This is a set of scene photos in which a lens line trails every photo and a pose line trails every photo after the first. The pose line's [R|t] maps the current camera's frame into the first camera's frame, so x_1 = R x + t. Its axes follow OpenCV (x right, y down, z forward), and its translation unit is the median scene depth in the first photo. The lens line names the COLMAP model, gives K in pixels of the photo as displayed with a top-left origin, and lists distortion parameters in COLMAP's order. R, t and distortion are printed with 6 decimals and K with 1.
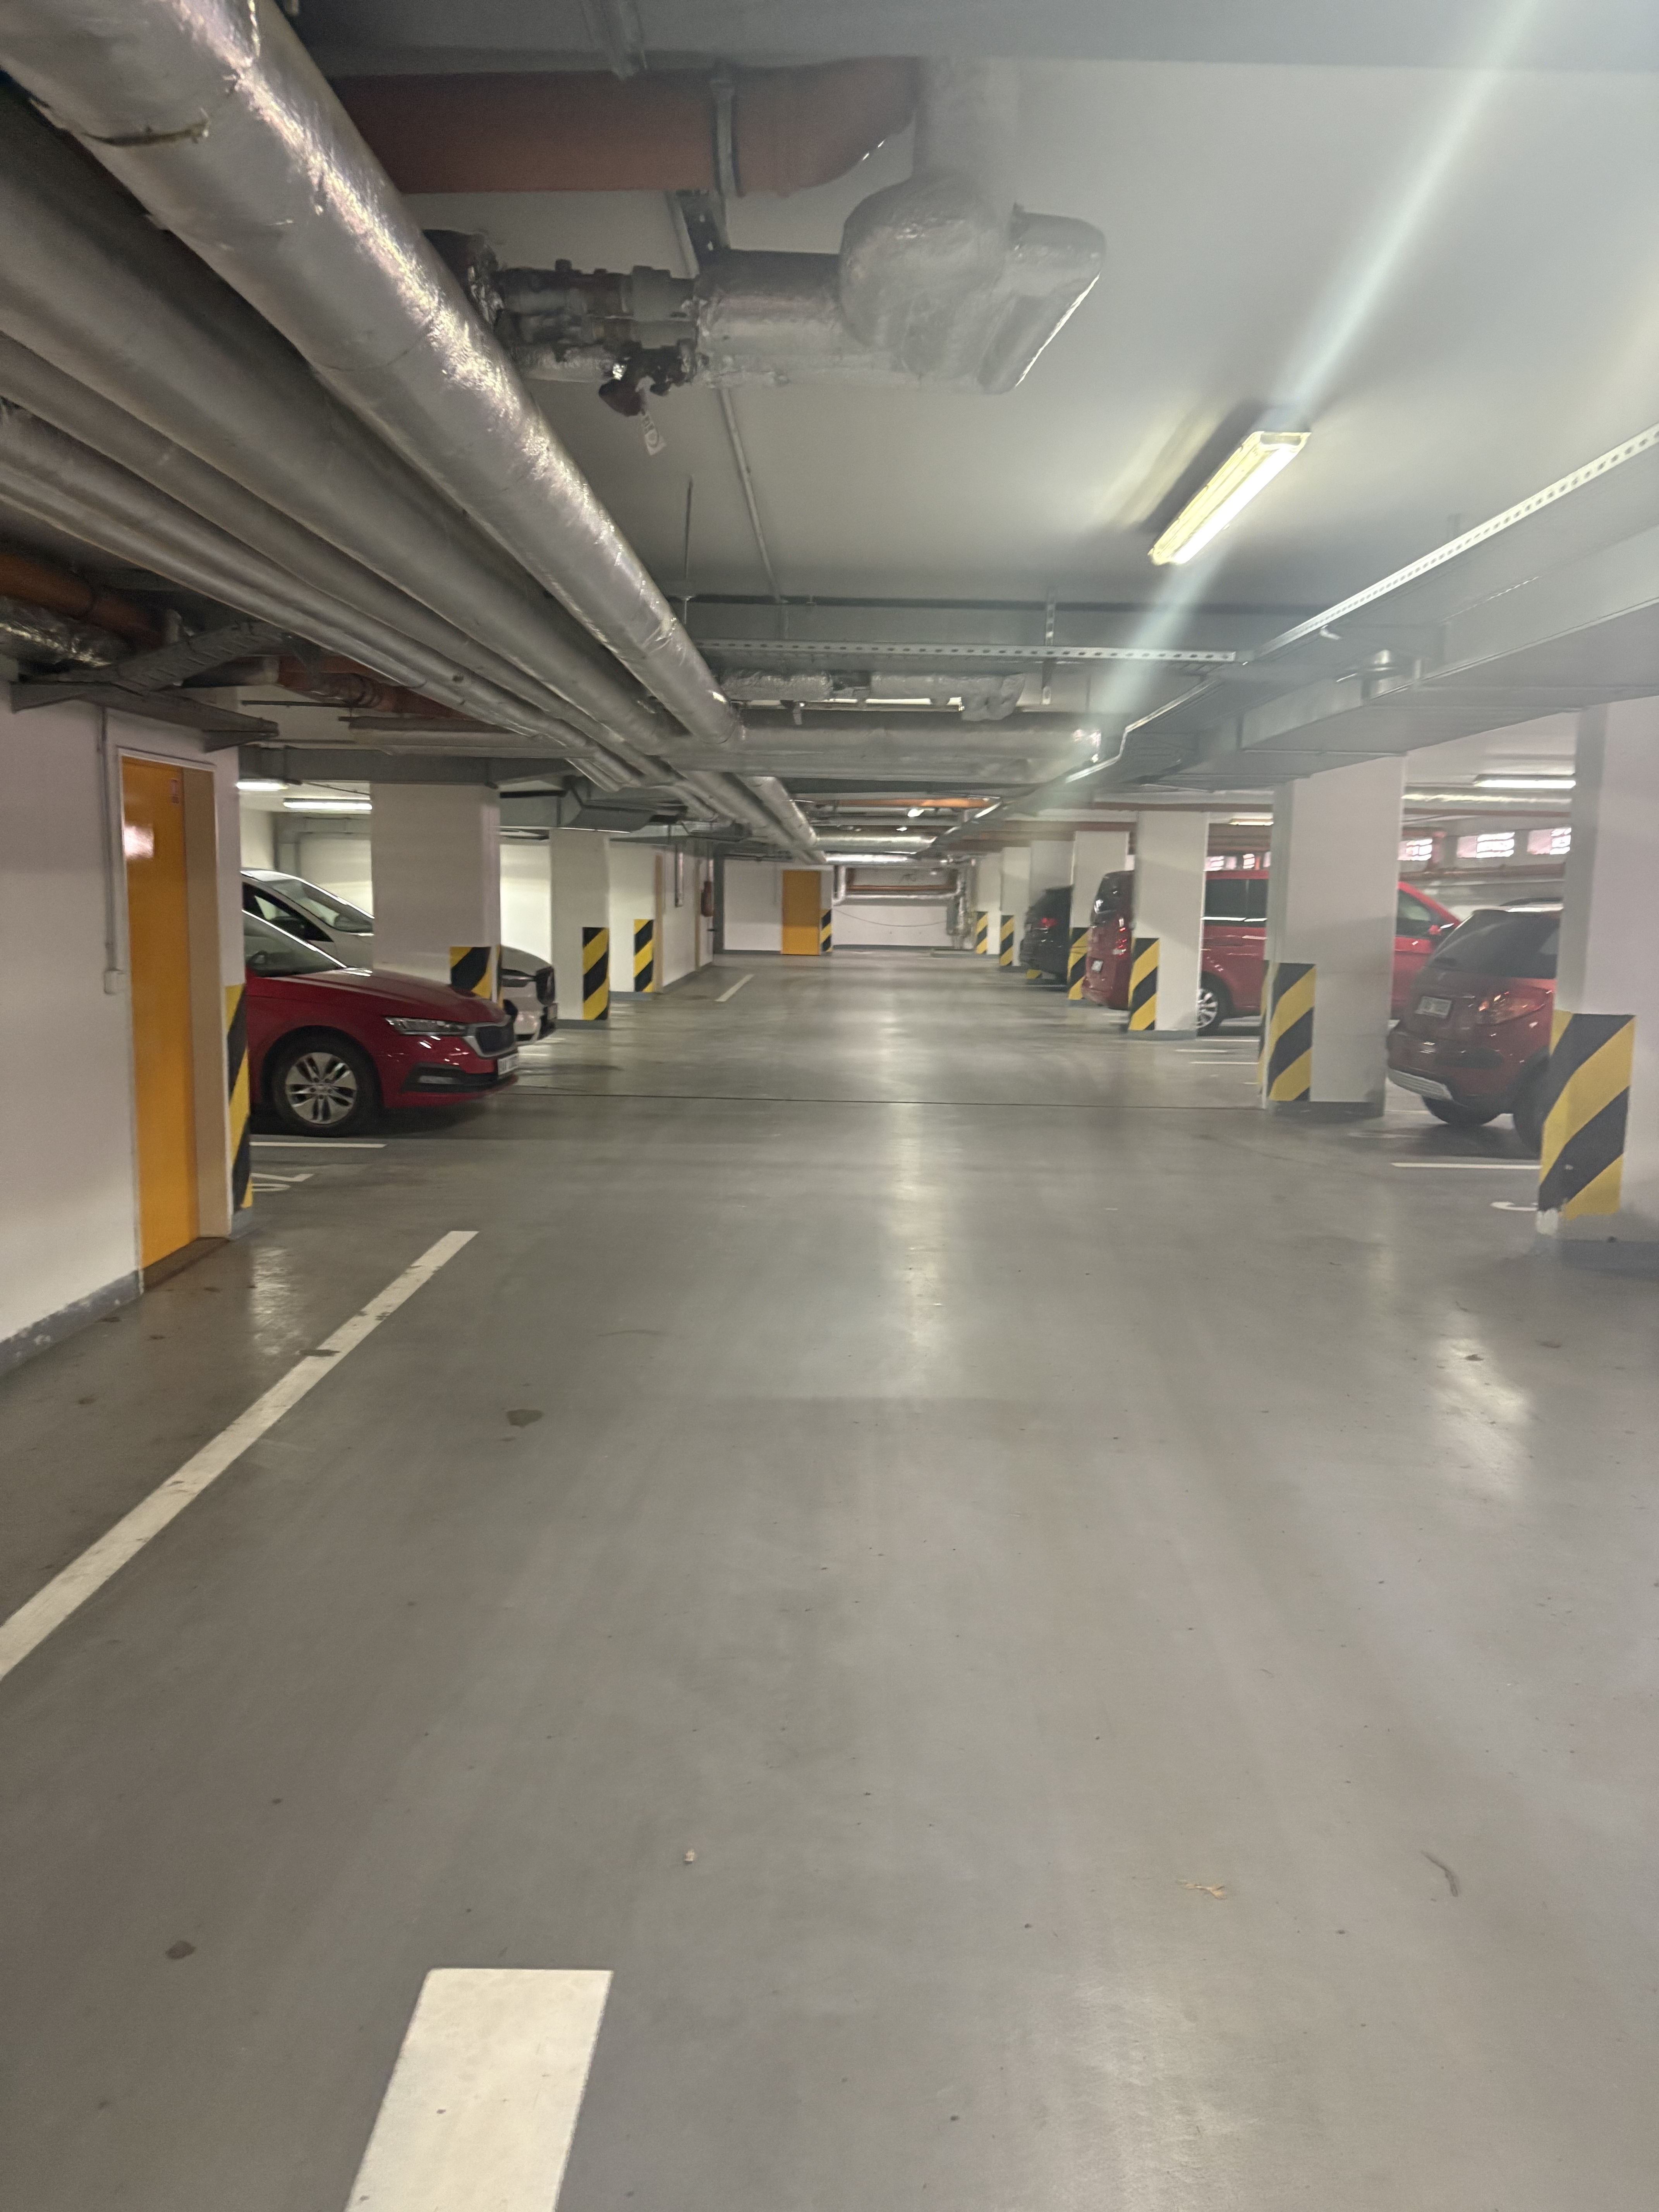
lens RADIAL K [[1677.2, 0, 834.9], [0, 1677.2, 1127.4], [0, 0, 1]] dist [0.064107, -0.064350]
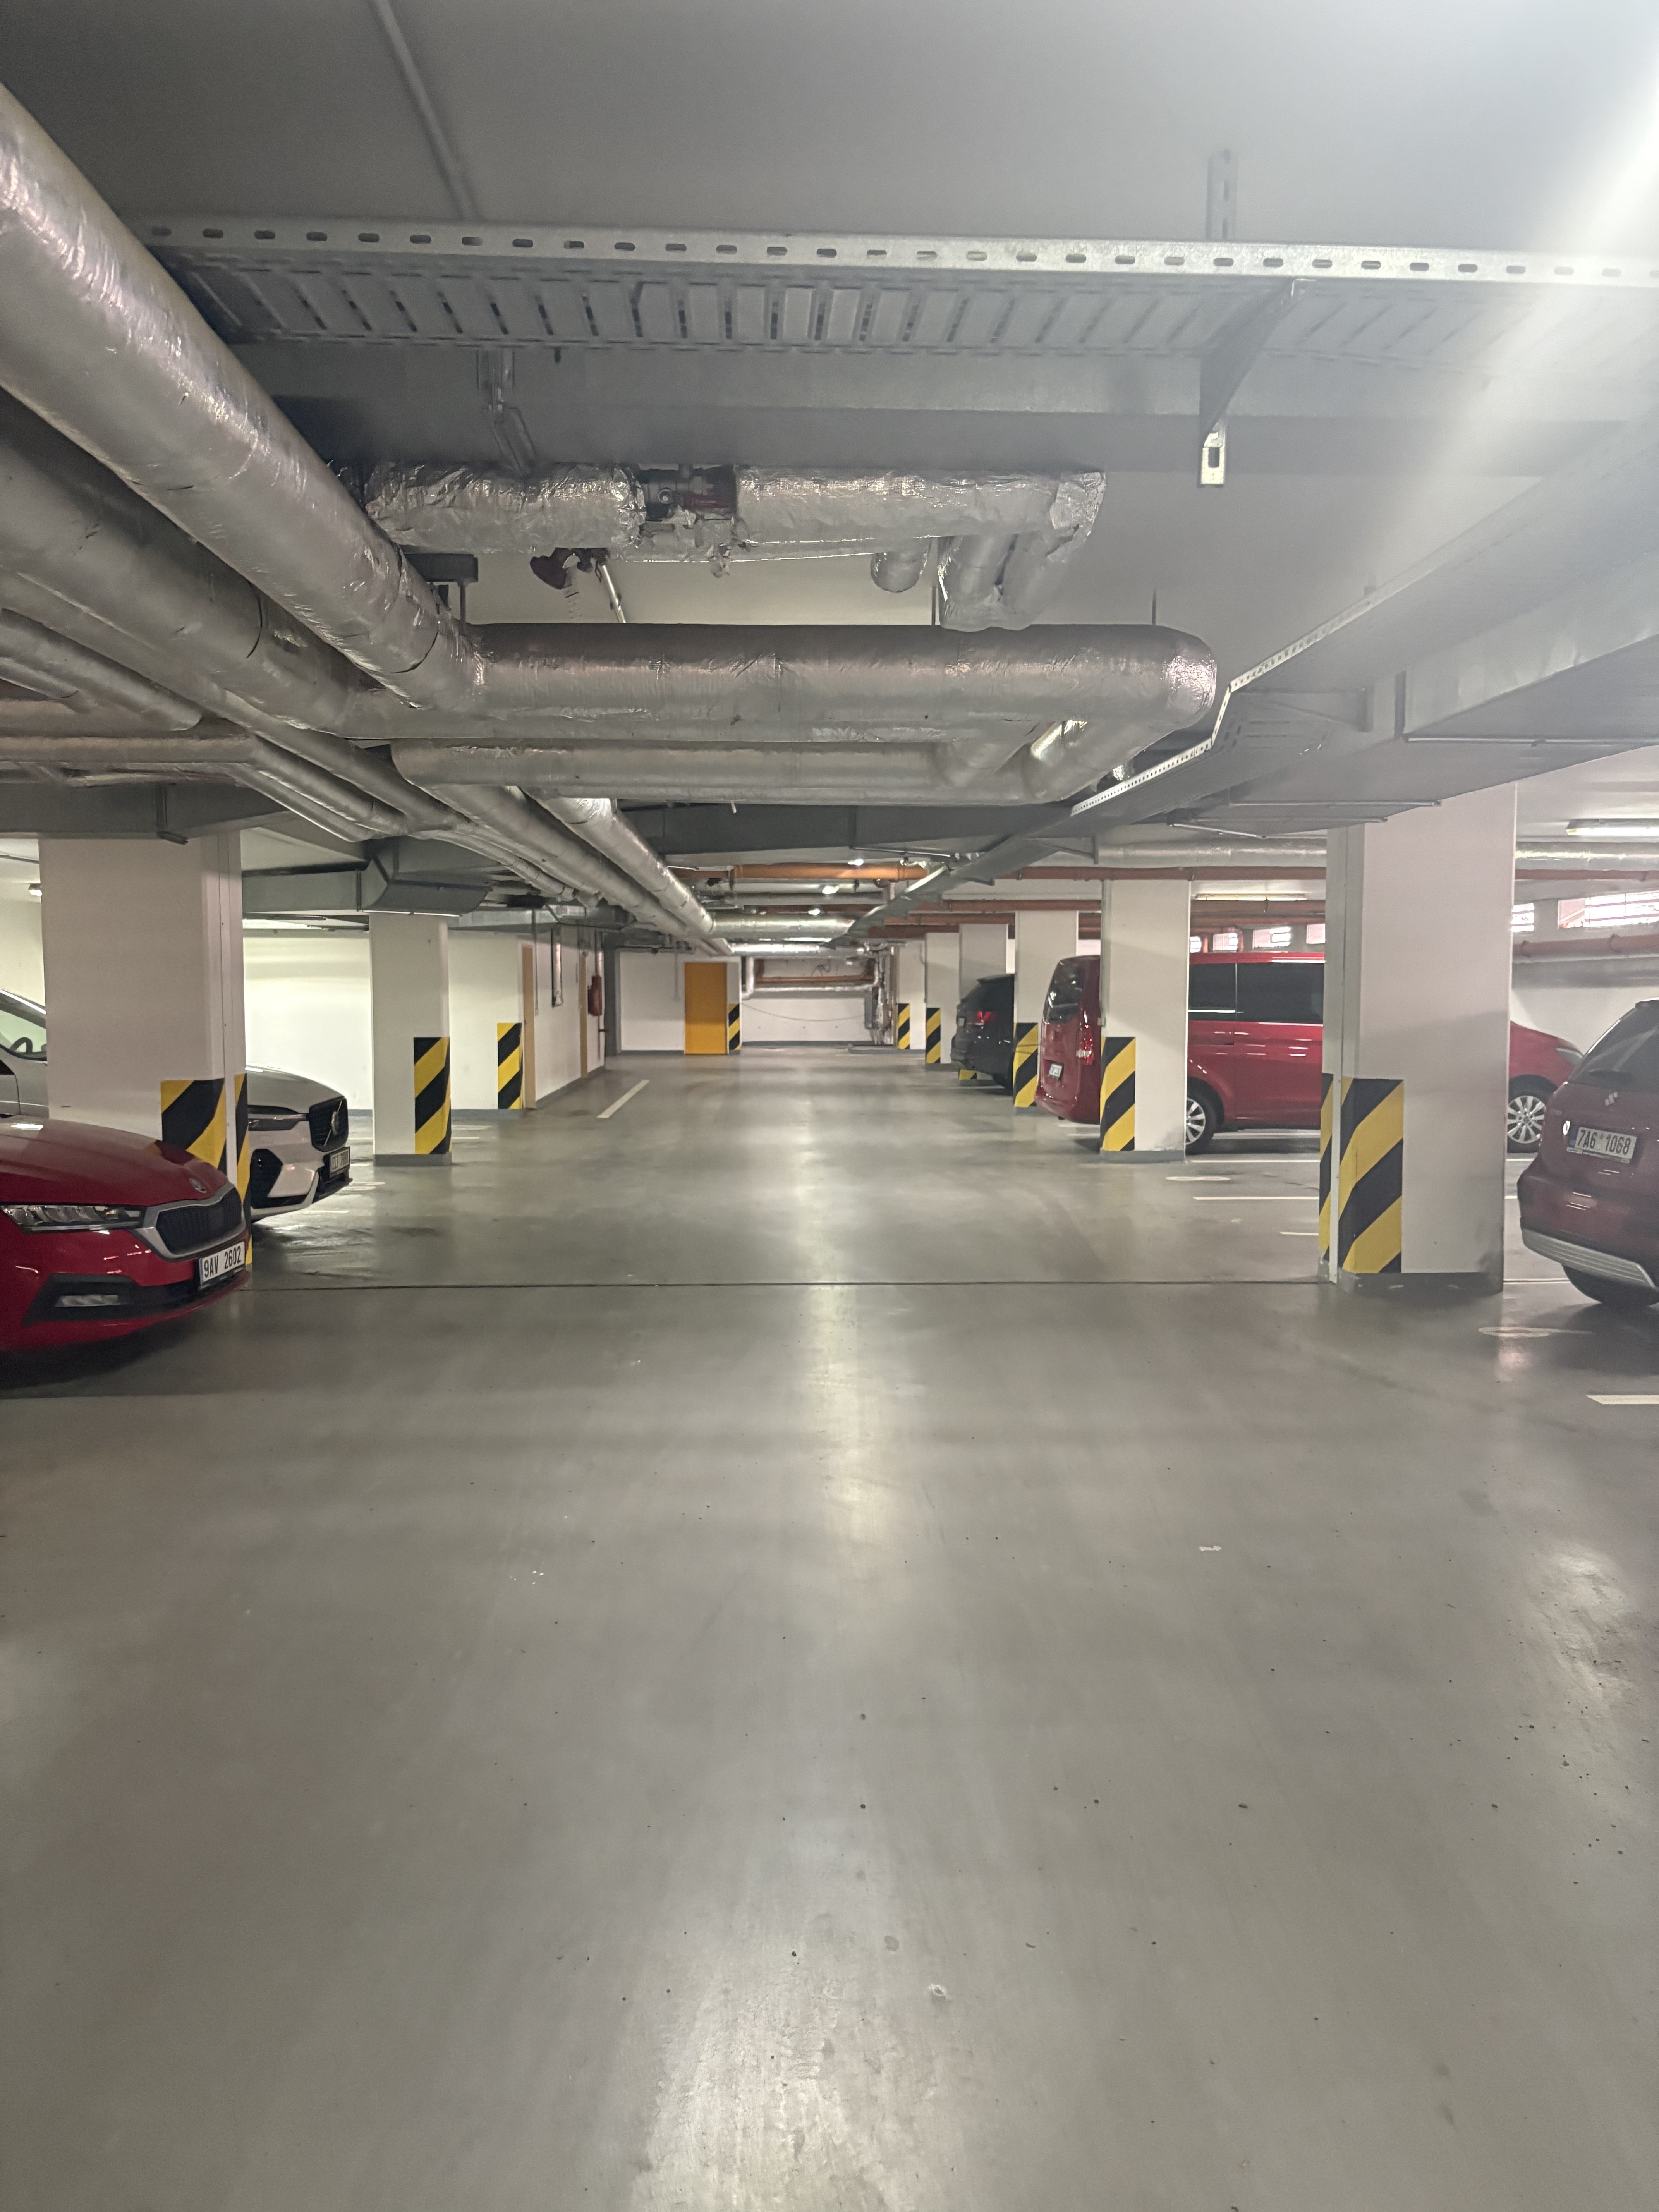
lens RADIAL K [[1677.2, 0, 834.9], [0, 1677.2, 1127.4], [0, 0, 1]] dist [0.064107, -0.064350]
pose [[0.998519, -0.022270, 0.049639, 0.006236], [0.024888, 0.998296, -0.052776, -0.025651], [-0.048379, 0.053934, 0.997372, 0.173430]]
